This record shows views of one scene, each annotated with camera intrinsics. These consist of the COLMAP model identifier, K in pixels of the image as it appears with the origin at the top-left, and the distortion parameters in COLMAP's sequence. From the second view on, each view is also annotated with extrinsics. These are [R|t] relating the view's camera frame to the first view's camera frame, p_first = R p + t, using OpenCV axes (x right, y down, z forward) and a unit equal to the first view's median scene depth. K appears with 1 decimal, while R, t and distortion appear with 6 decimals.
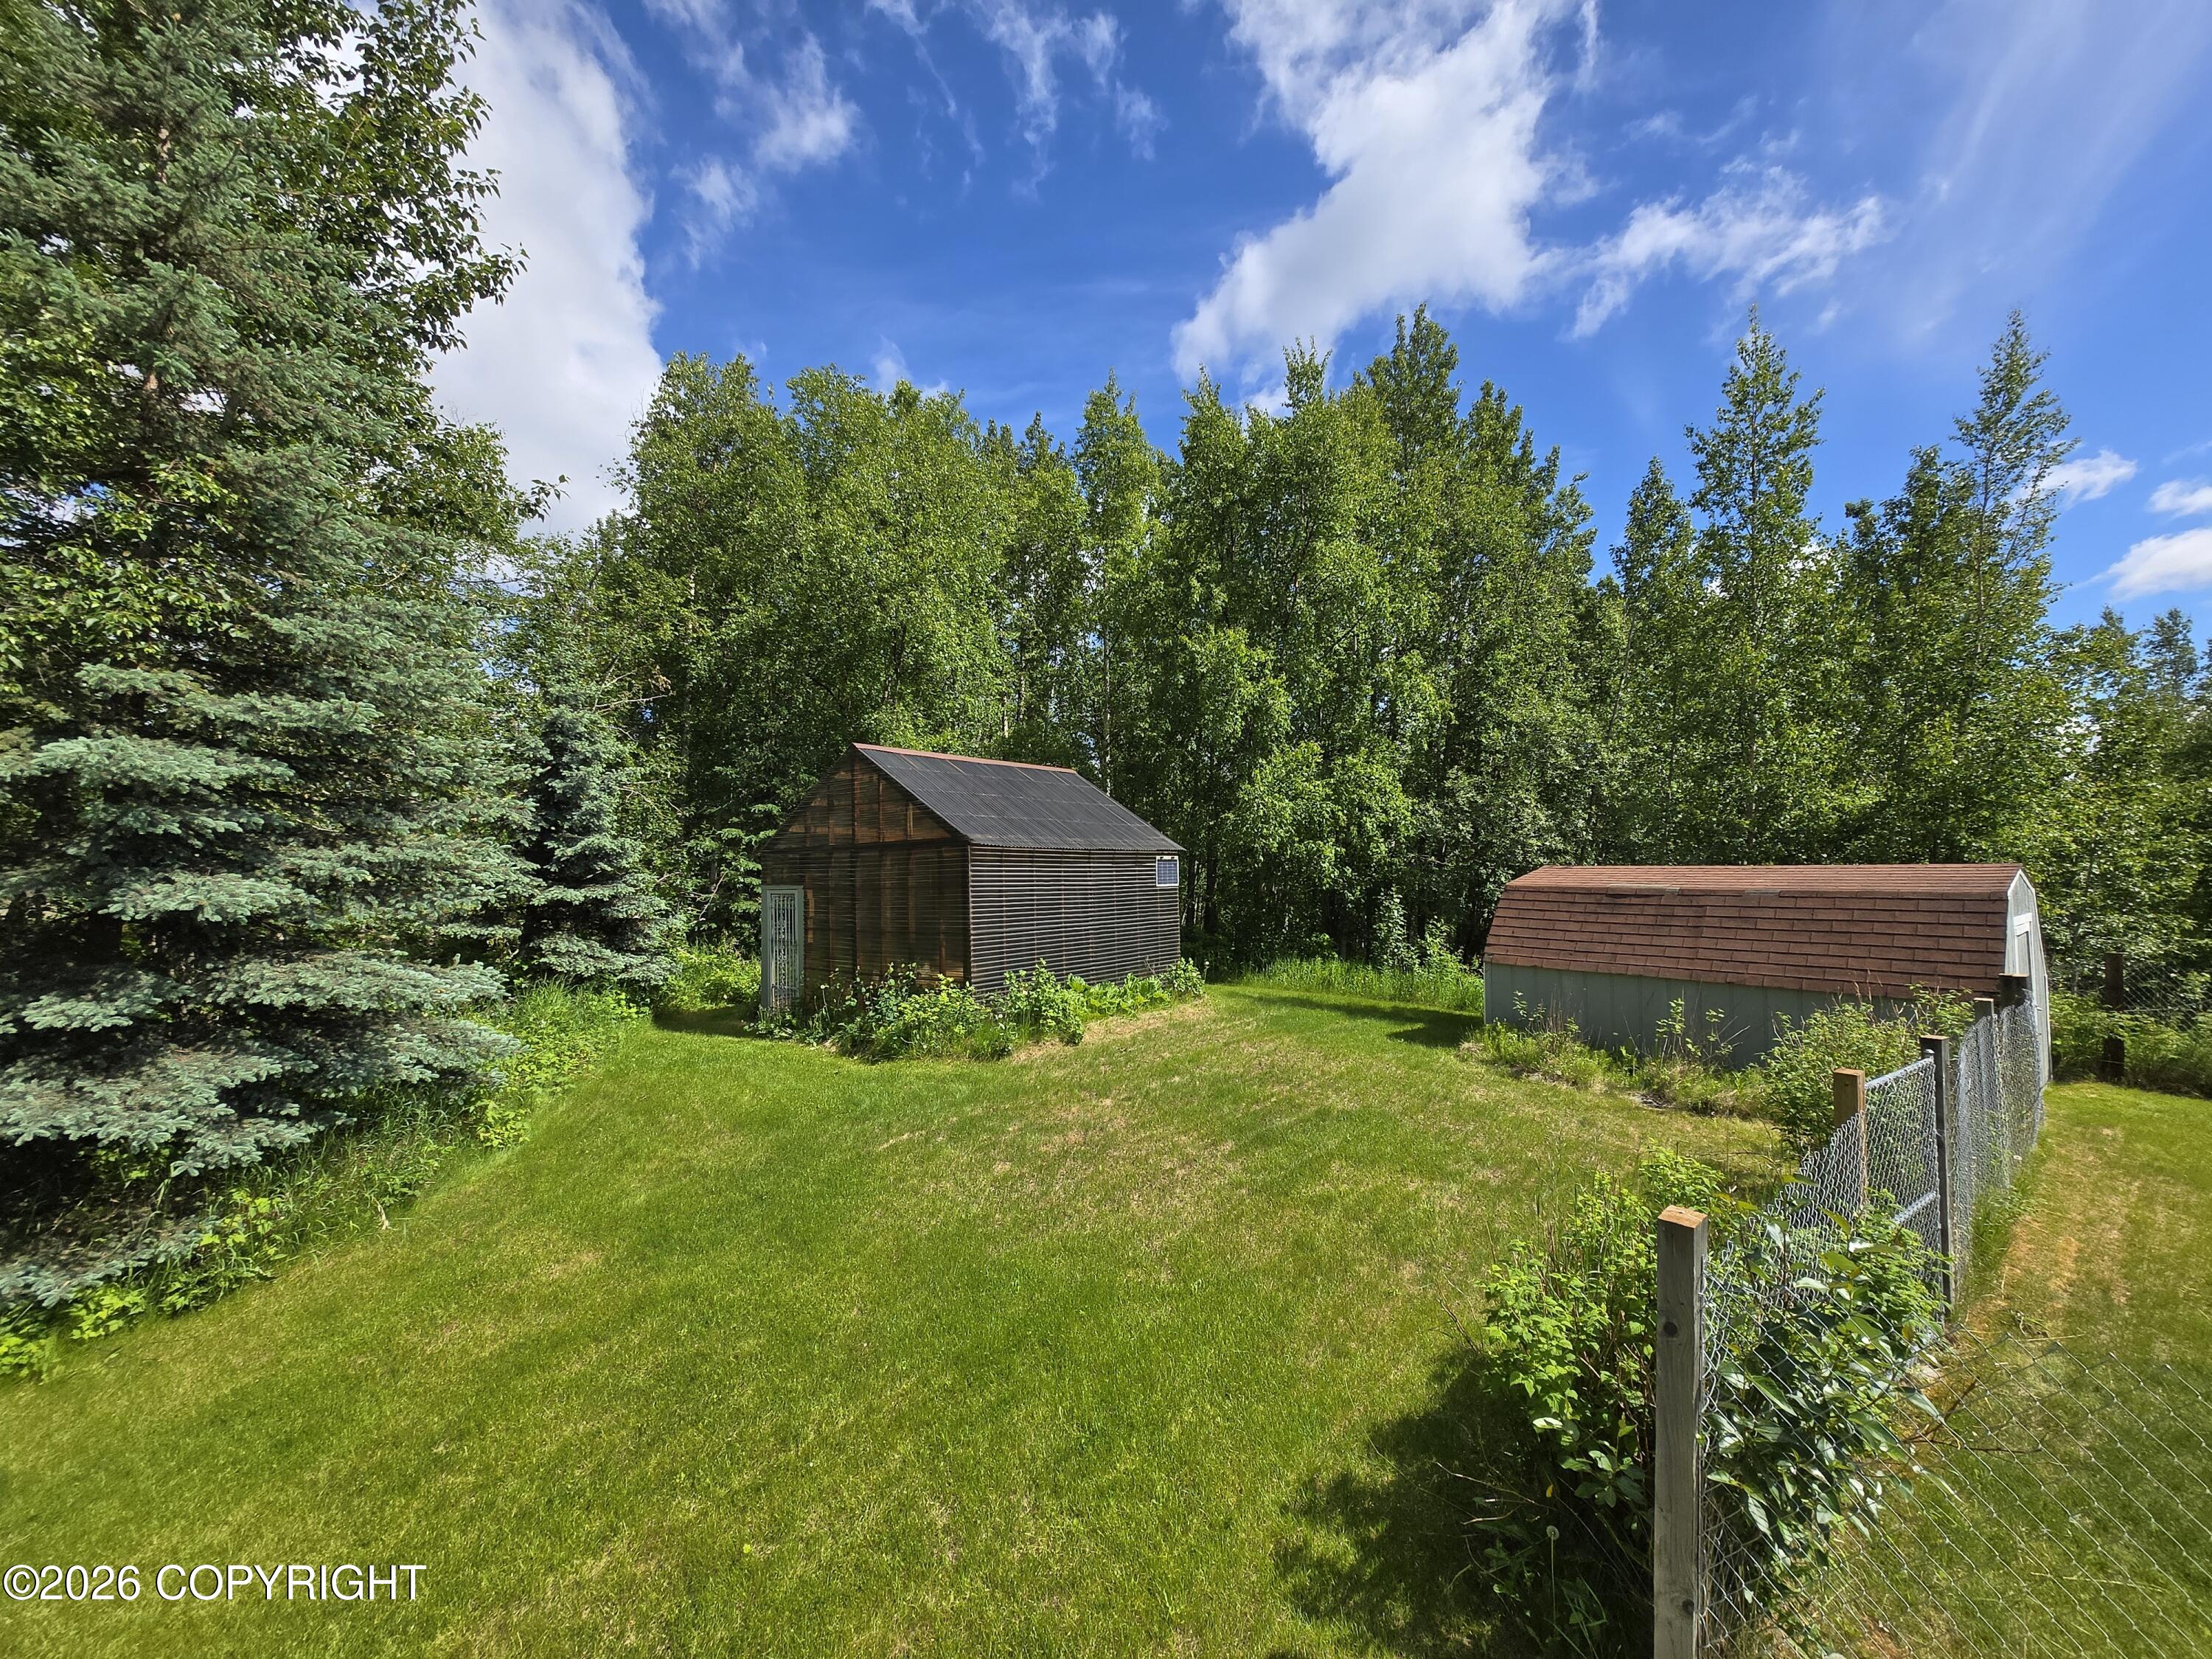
lens RADIAL K [[864.9, 0, 1098.2], [0, 864.9, 829.3], [0, 0, 1]] dist [-0.006977, -0.000285]
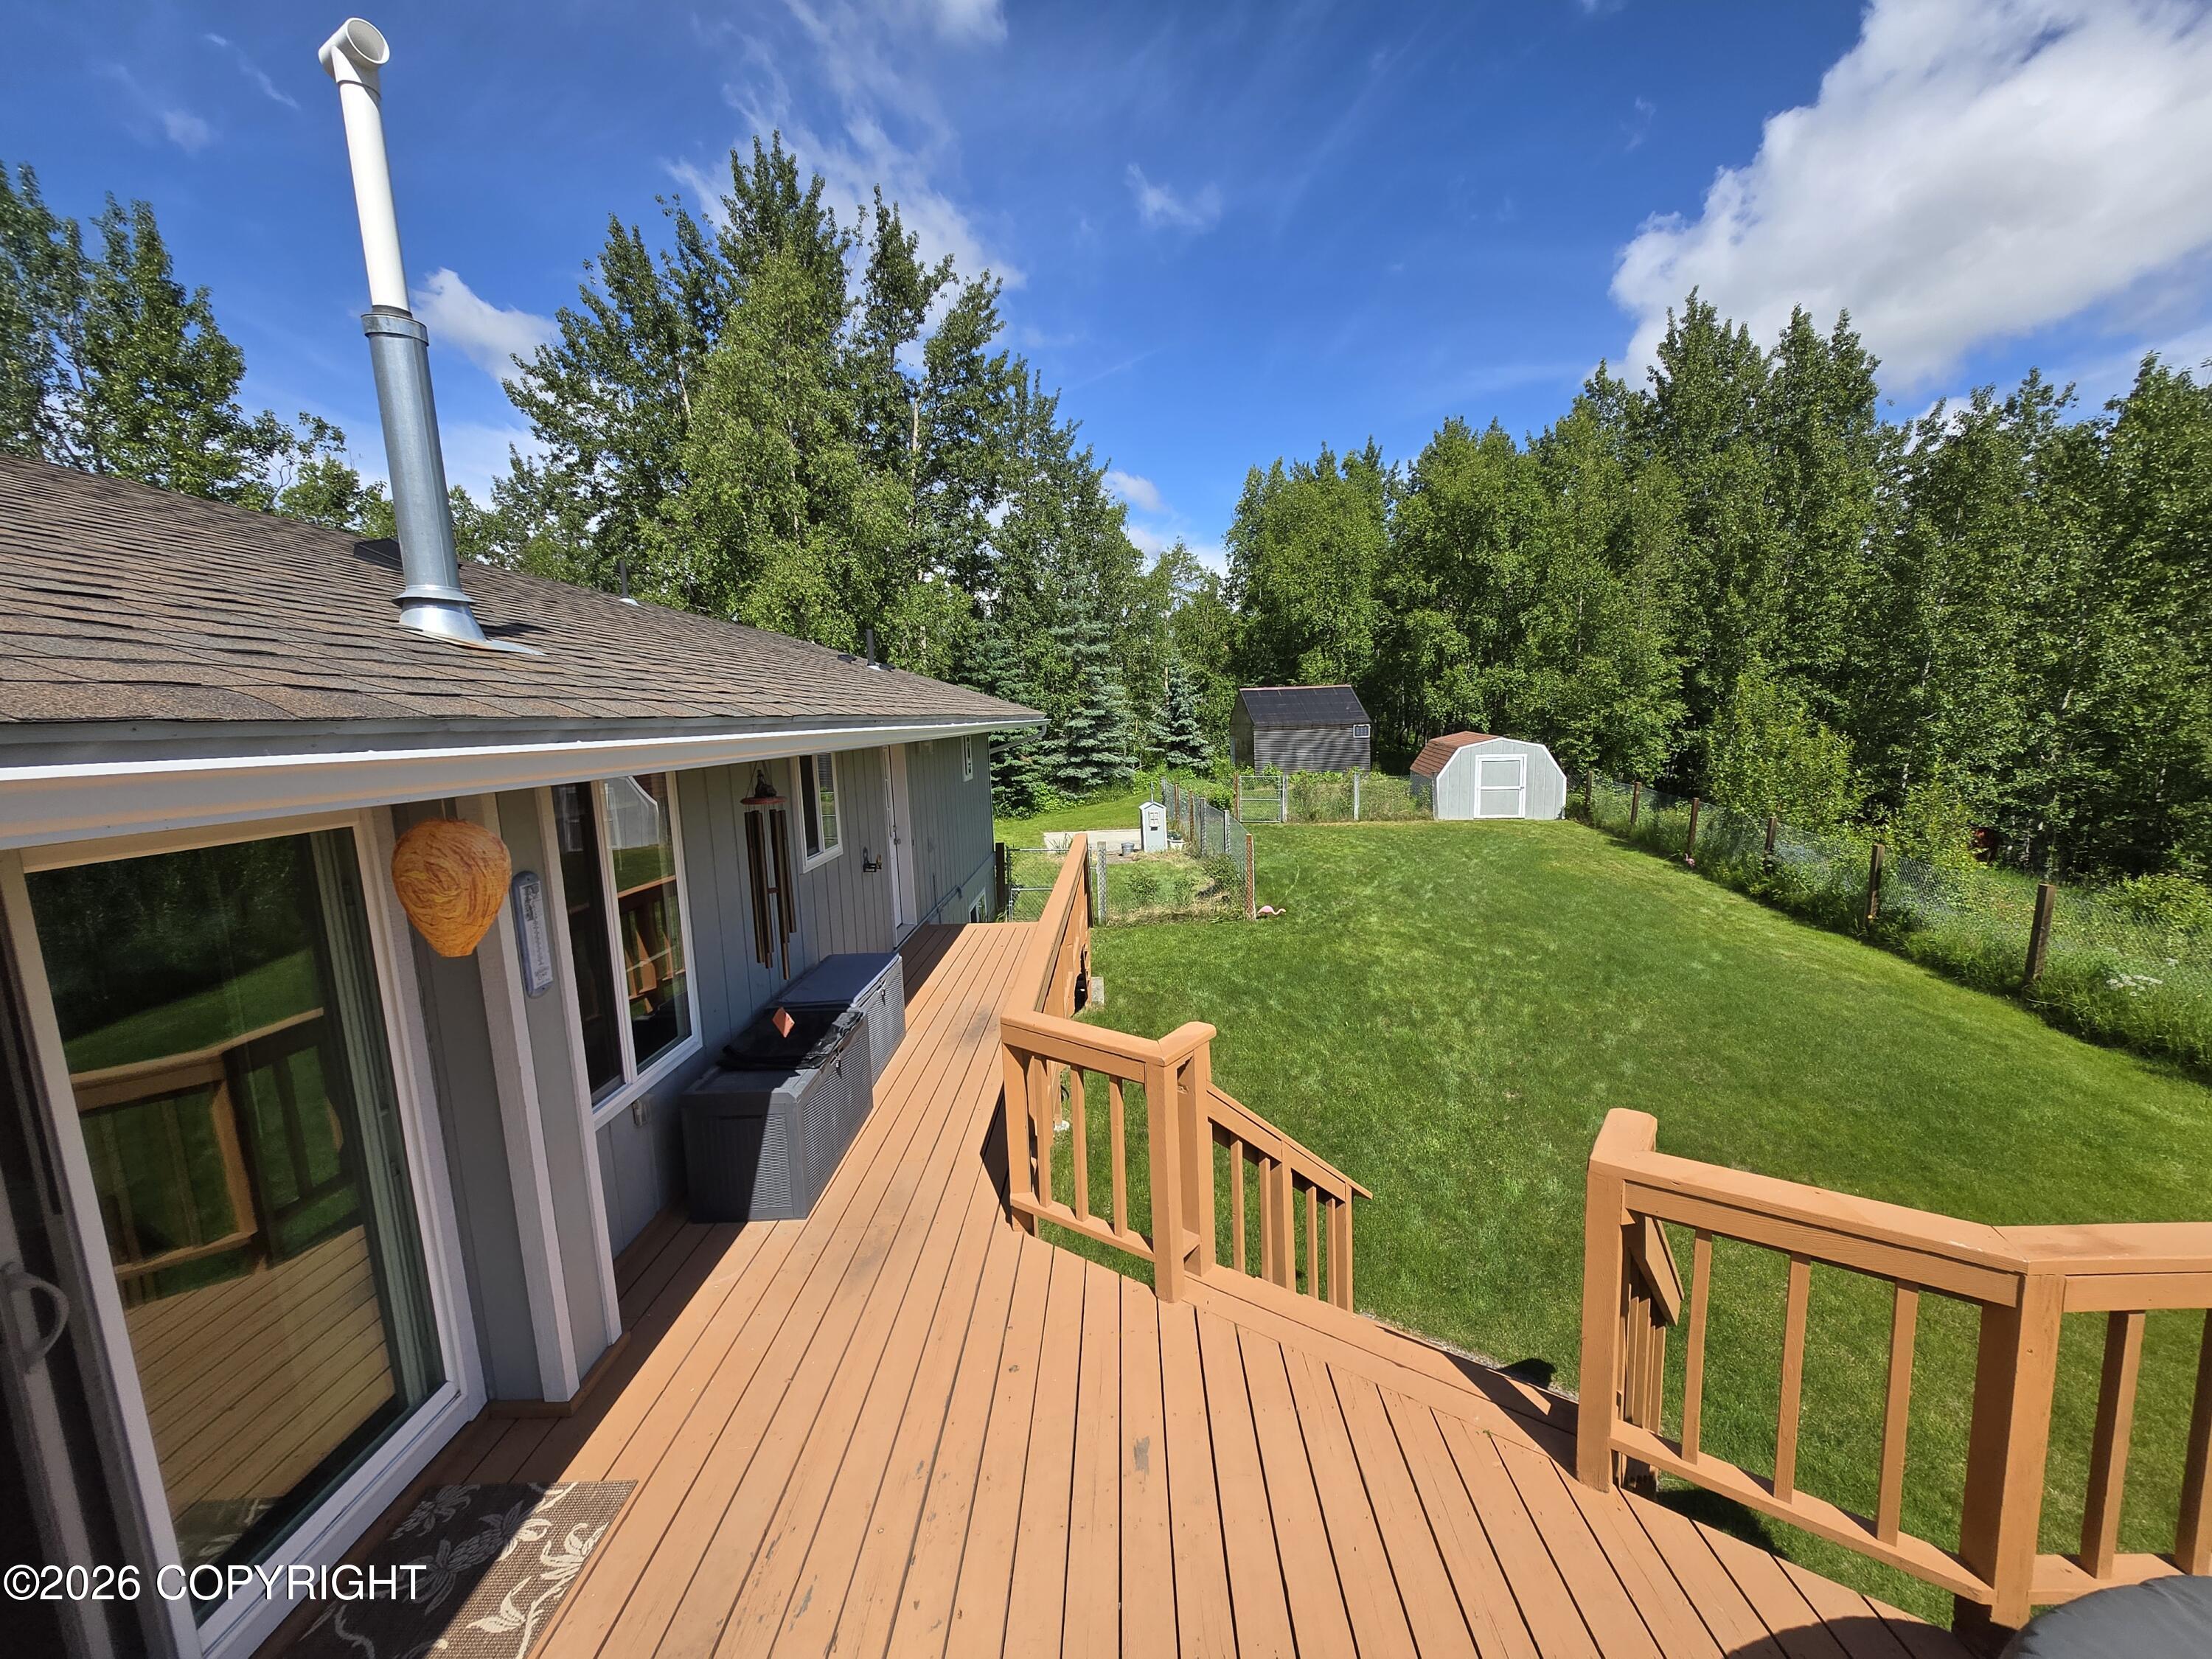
lens RADIAL K [[864.9, 0, 1106.0], [0, 864.9, 830.6], [0, 0, 1]] dist [-0.006977, -0.000285]
pose [[0.667008, 0.086854, -0.739971, 3.109541], [0.063793, 0.982877, 0.172868, -0.308264], [0.742314, -0.162509, 0.650046, -2.561715]]
